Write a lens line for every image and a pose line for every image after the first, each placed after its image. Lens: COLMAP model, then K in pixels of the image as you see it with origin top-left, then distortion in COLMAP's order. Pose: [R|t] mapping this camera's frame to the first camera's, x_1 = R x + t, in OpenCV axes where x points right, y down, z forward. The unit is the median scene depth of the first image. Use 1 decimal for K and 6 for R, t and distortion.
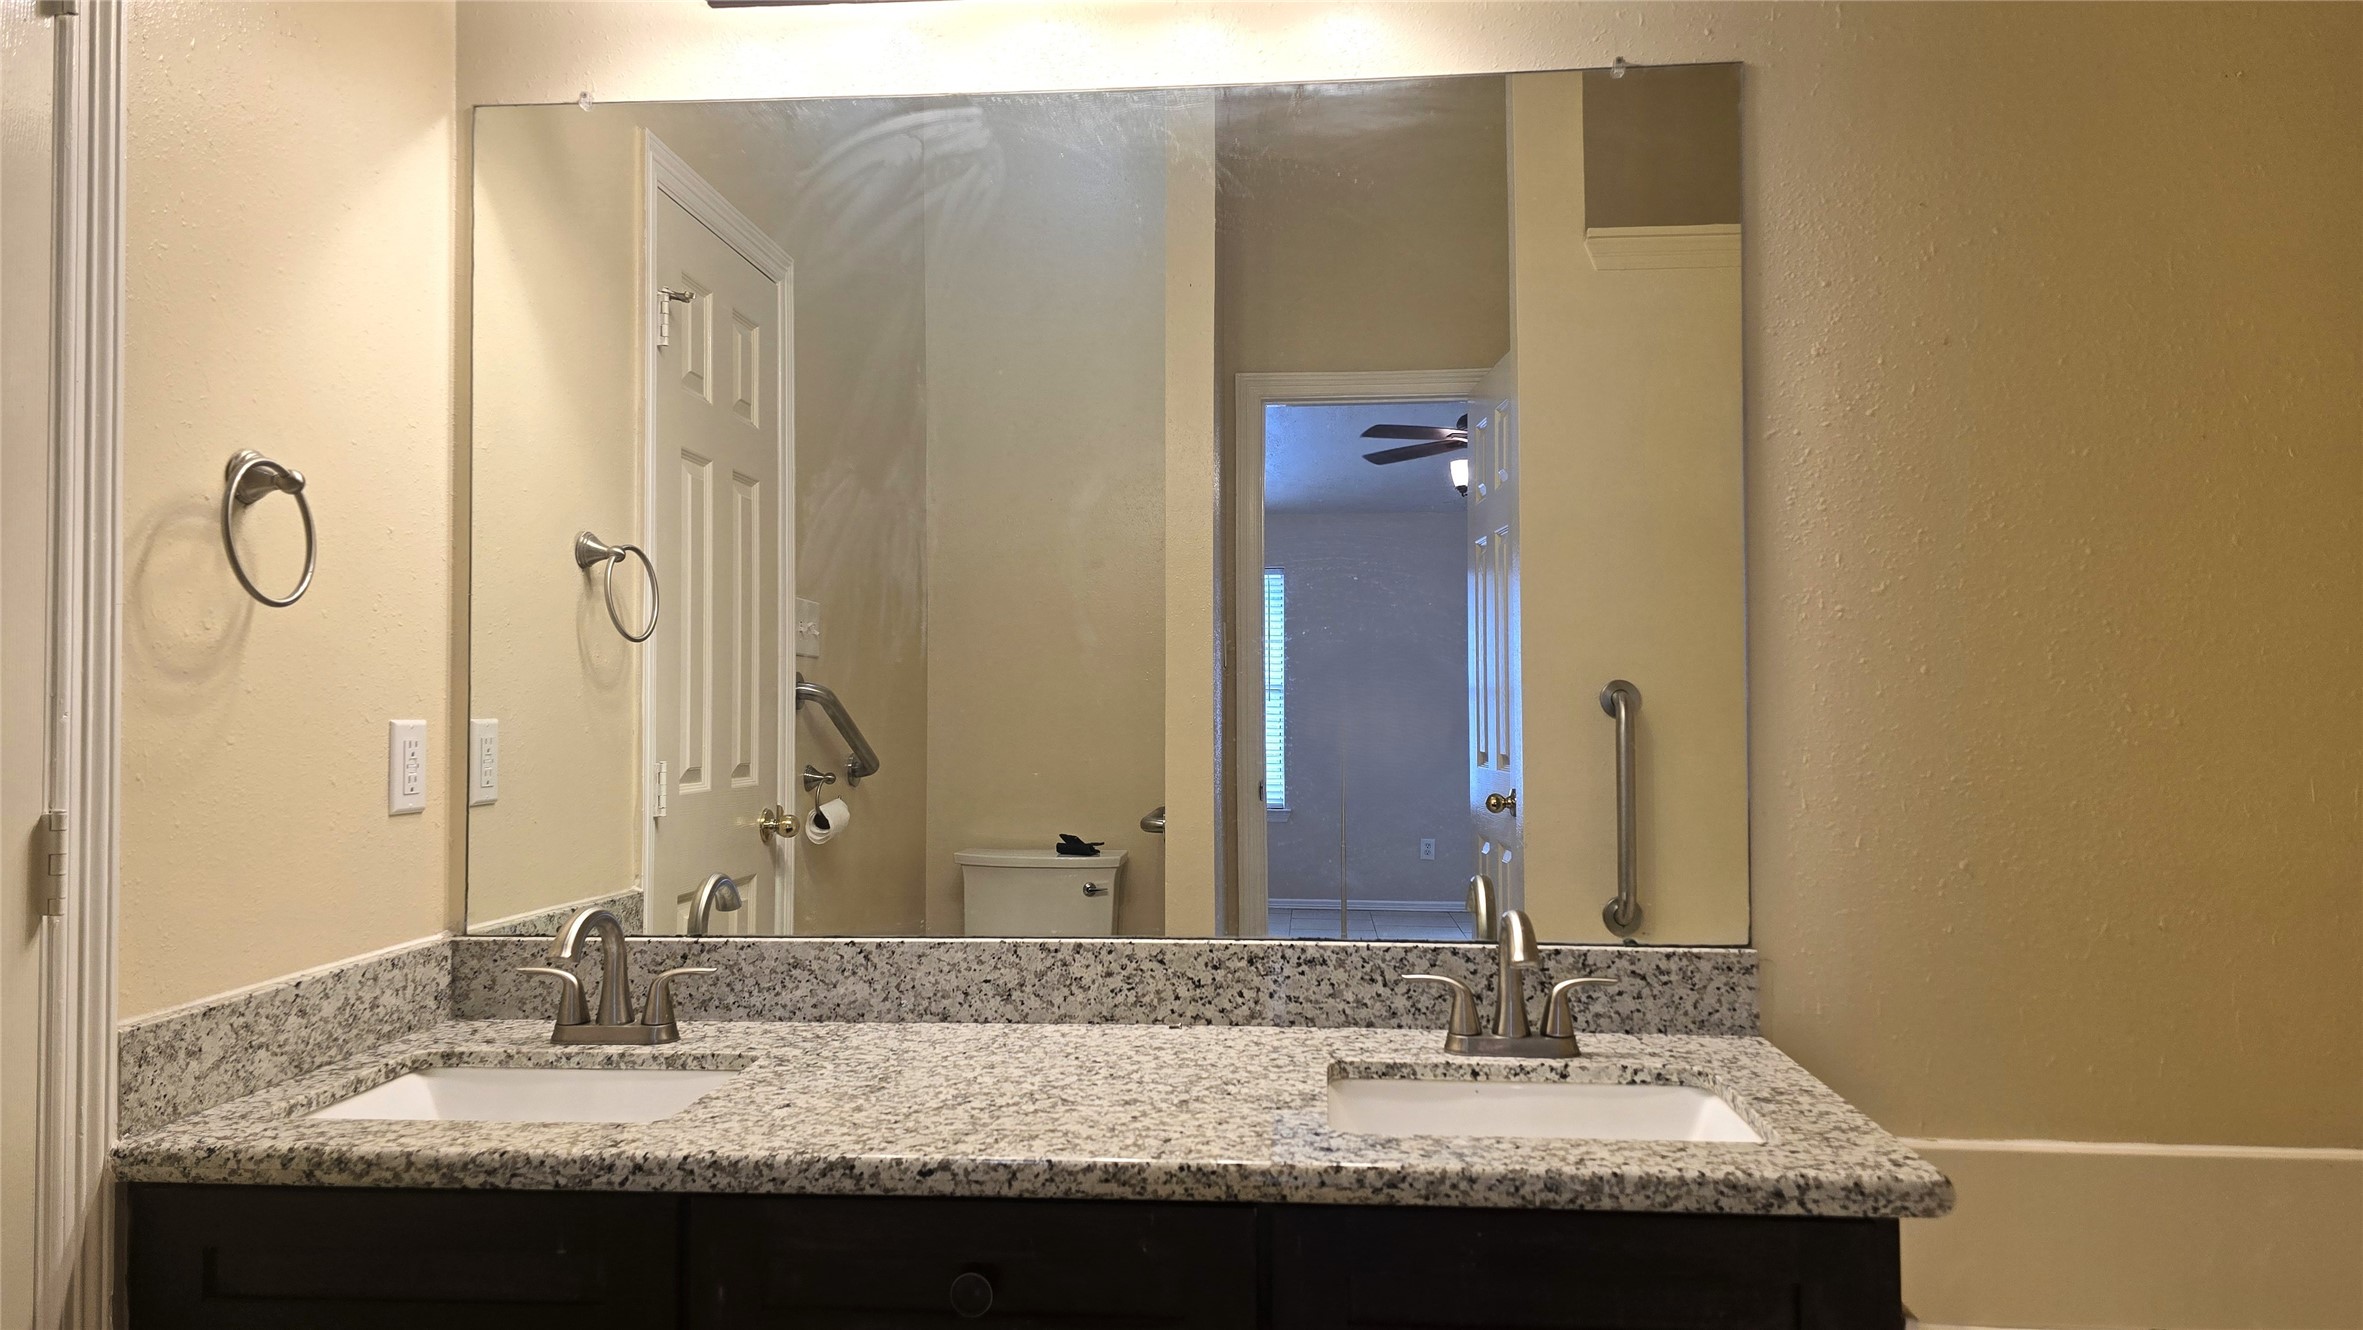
lens RADIAL K [[1570.6, 0, 1181.5], [0, 1570.6, 665.0], [0, 0, 1]] dist [0.164776, -0.358157]
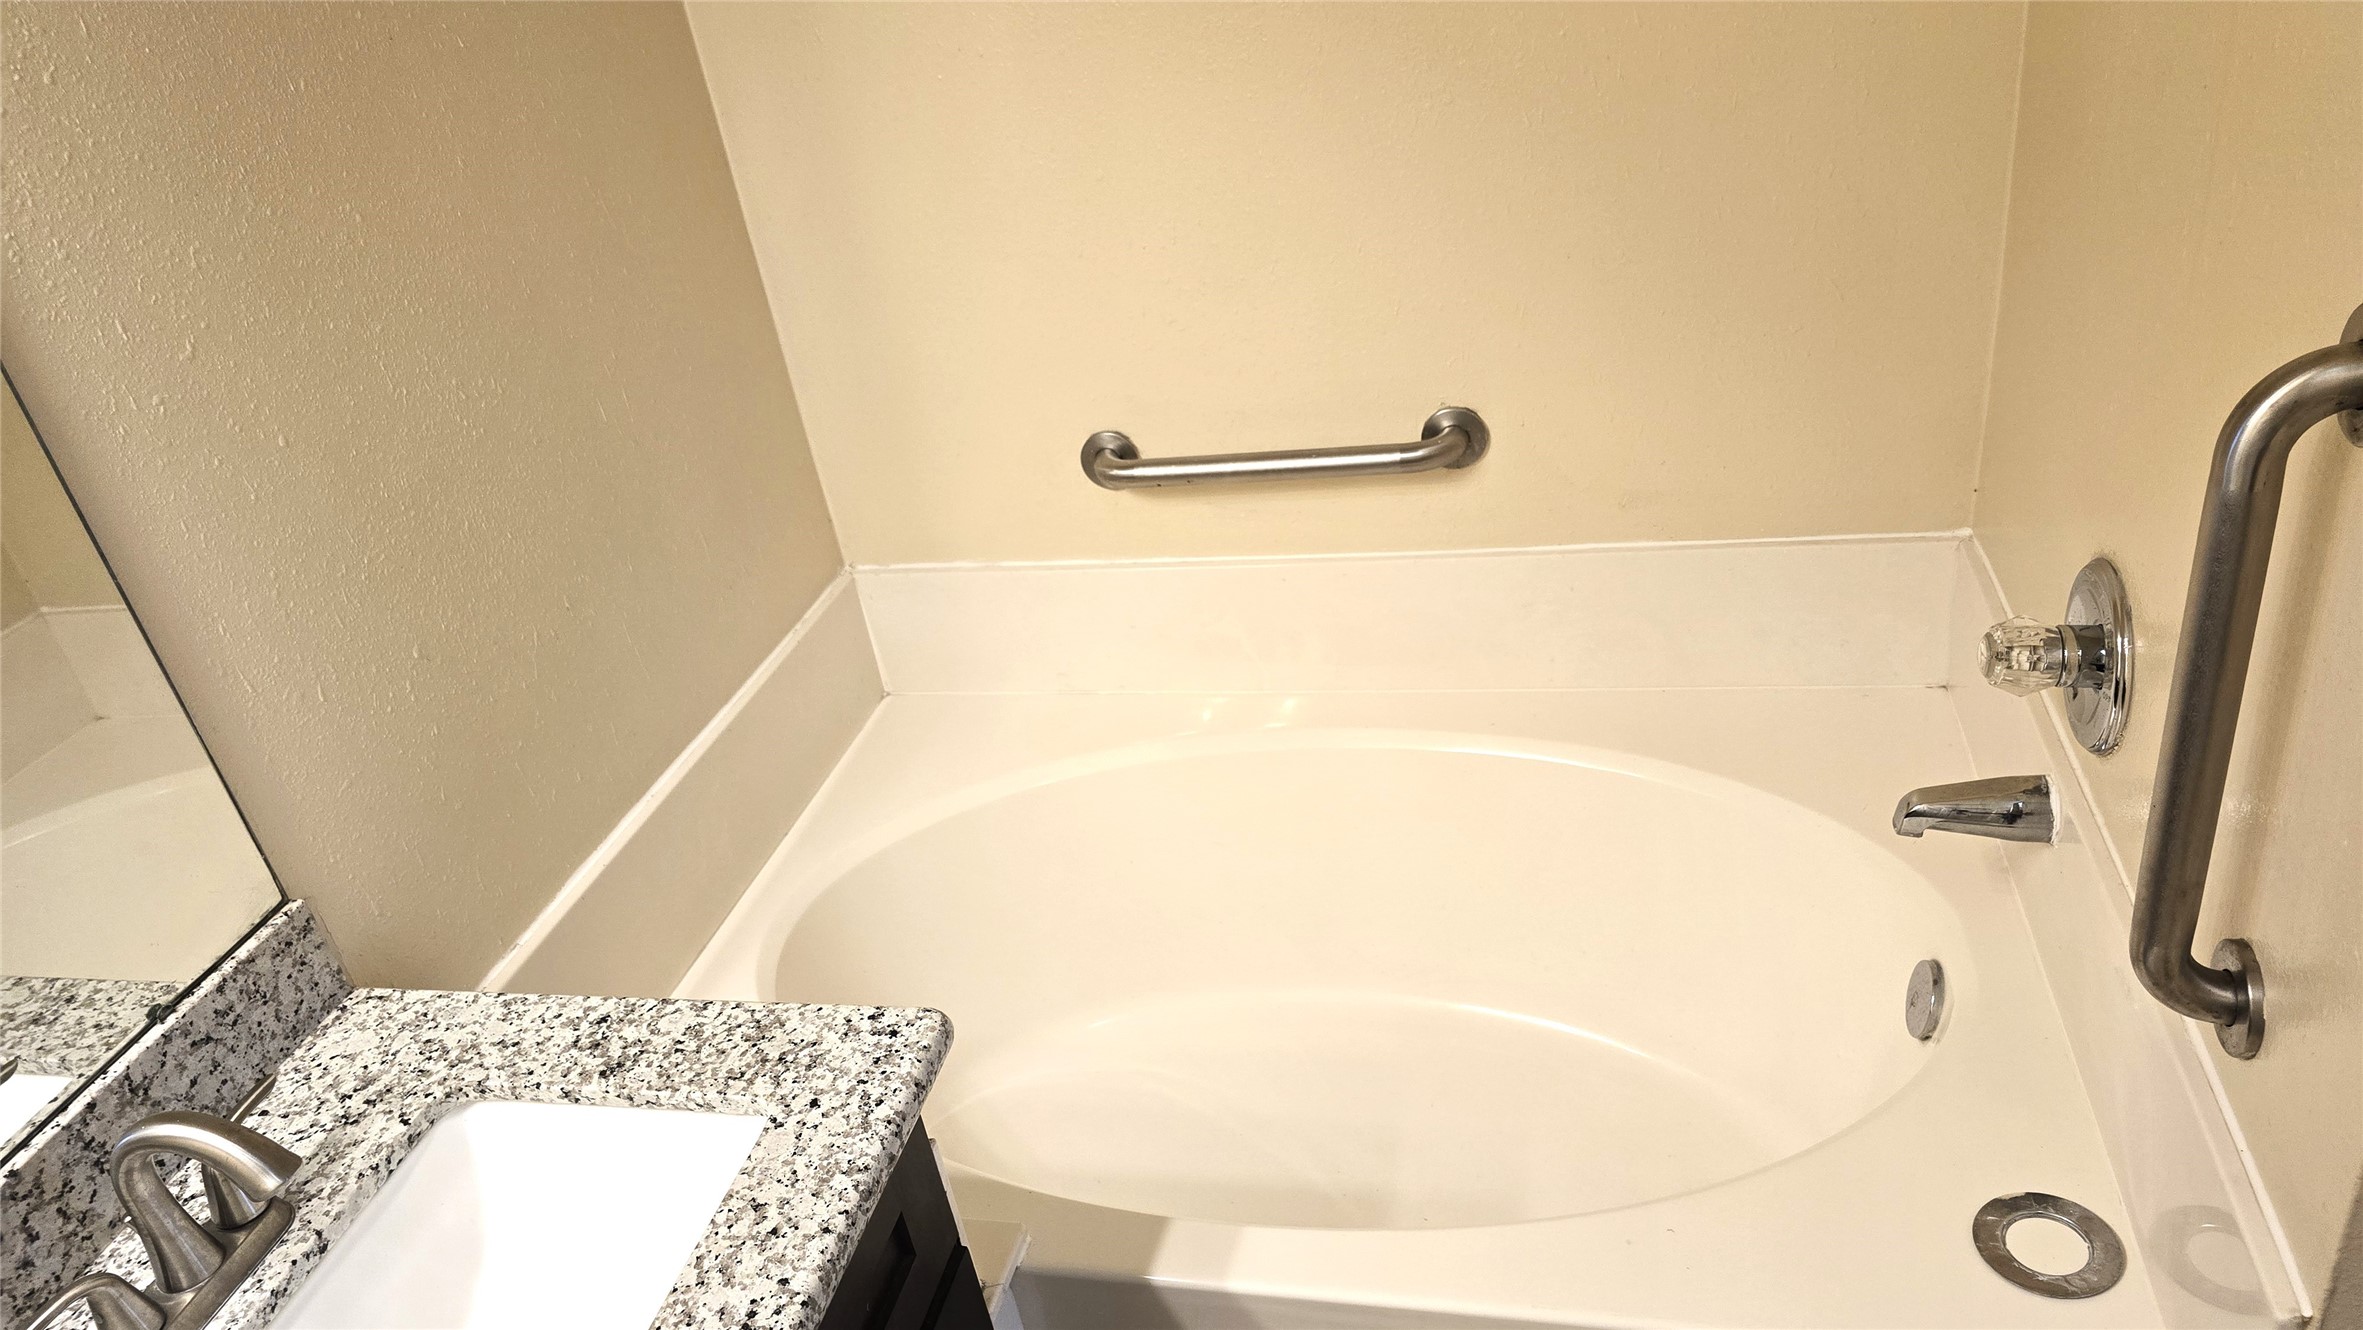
lens RADIAL K [[1579.5, 0, 1181.0], [0, 1579.5, 645.3], [0, 0, 1]] dist [0.003759, -0.016862]
pose [[0.117784, -0.493534, 0.861714, -0.141230], [0.119120, 0.868510, 0.481145, -0.206936], [-0.985869, 0.045976, 0.161087, 0.482800]]
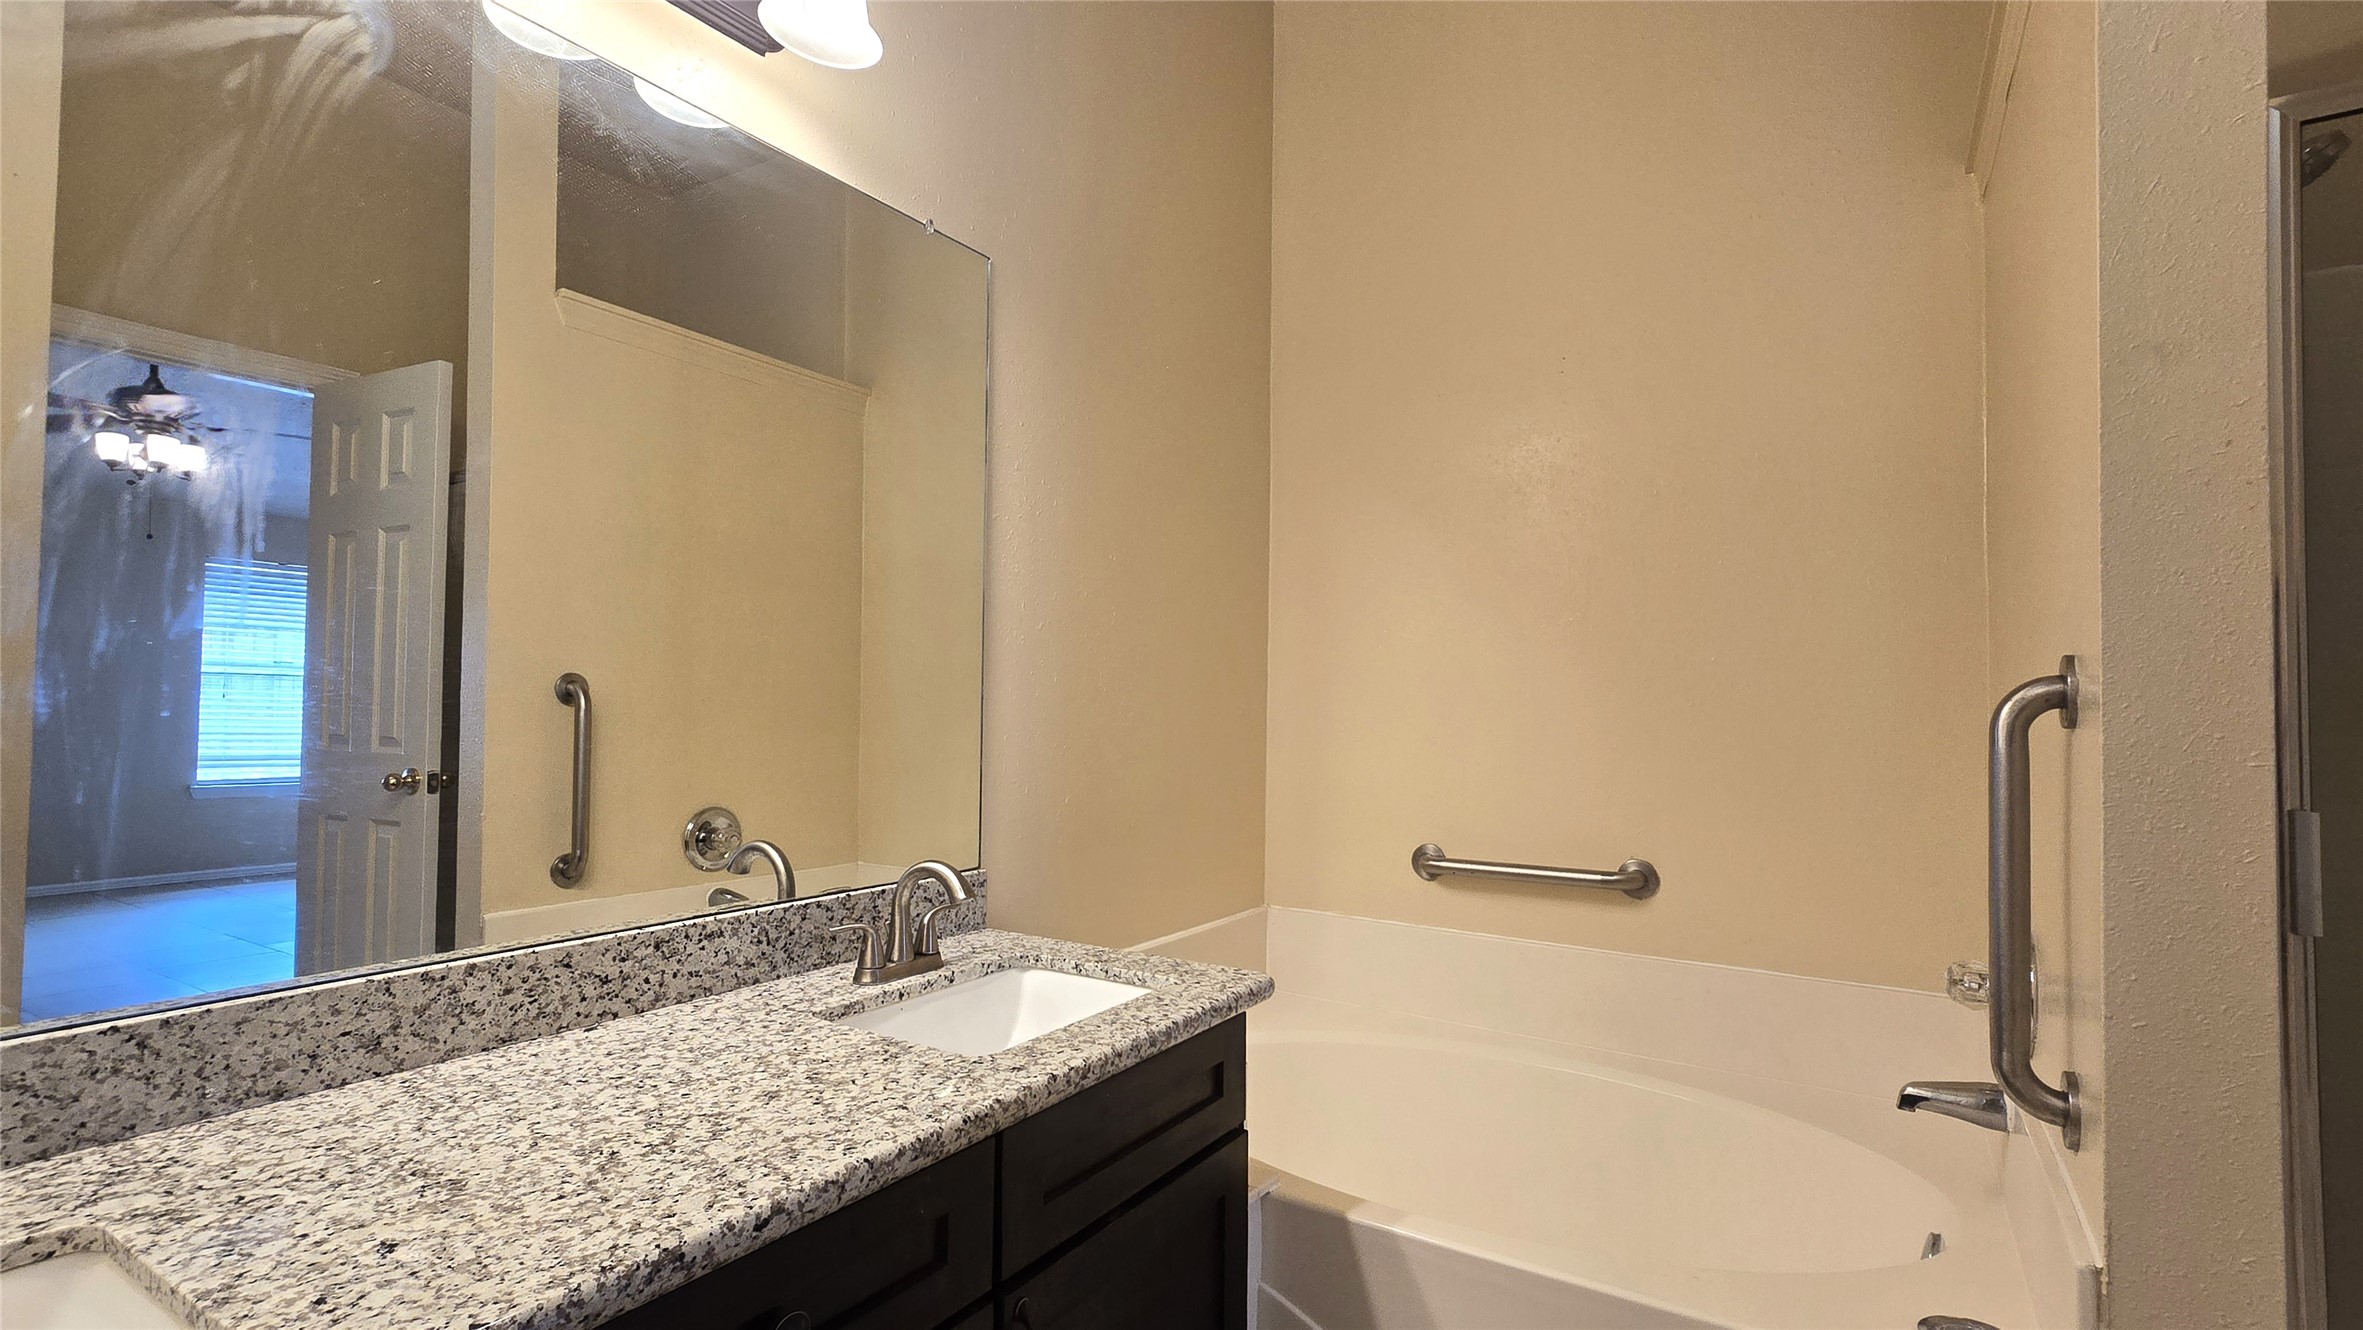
lens RADIAL K [[1086.0, 0, 1194.9], [0, 1086.0, 674.8], [0, 0, 1]] dist [-0.003604, 0.000307]
pose [[0.438055, 0.034871, 0.898272, -0.444763], [-0.041042, 0.998981, -0.018765, 0.010759], [-0.898011, -0.028647, 0.439040, 0.386862]]
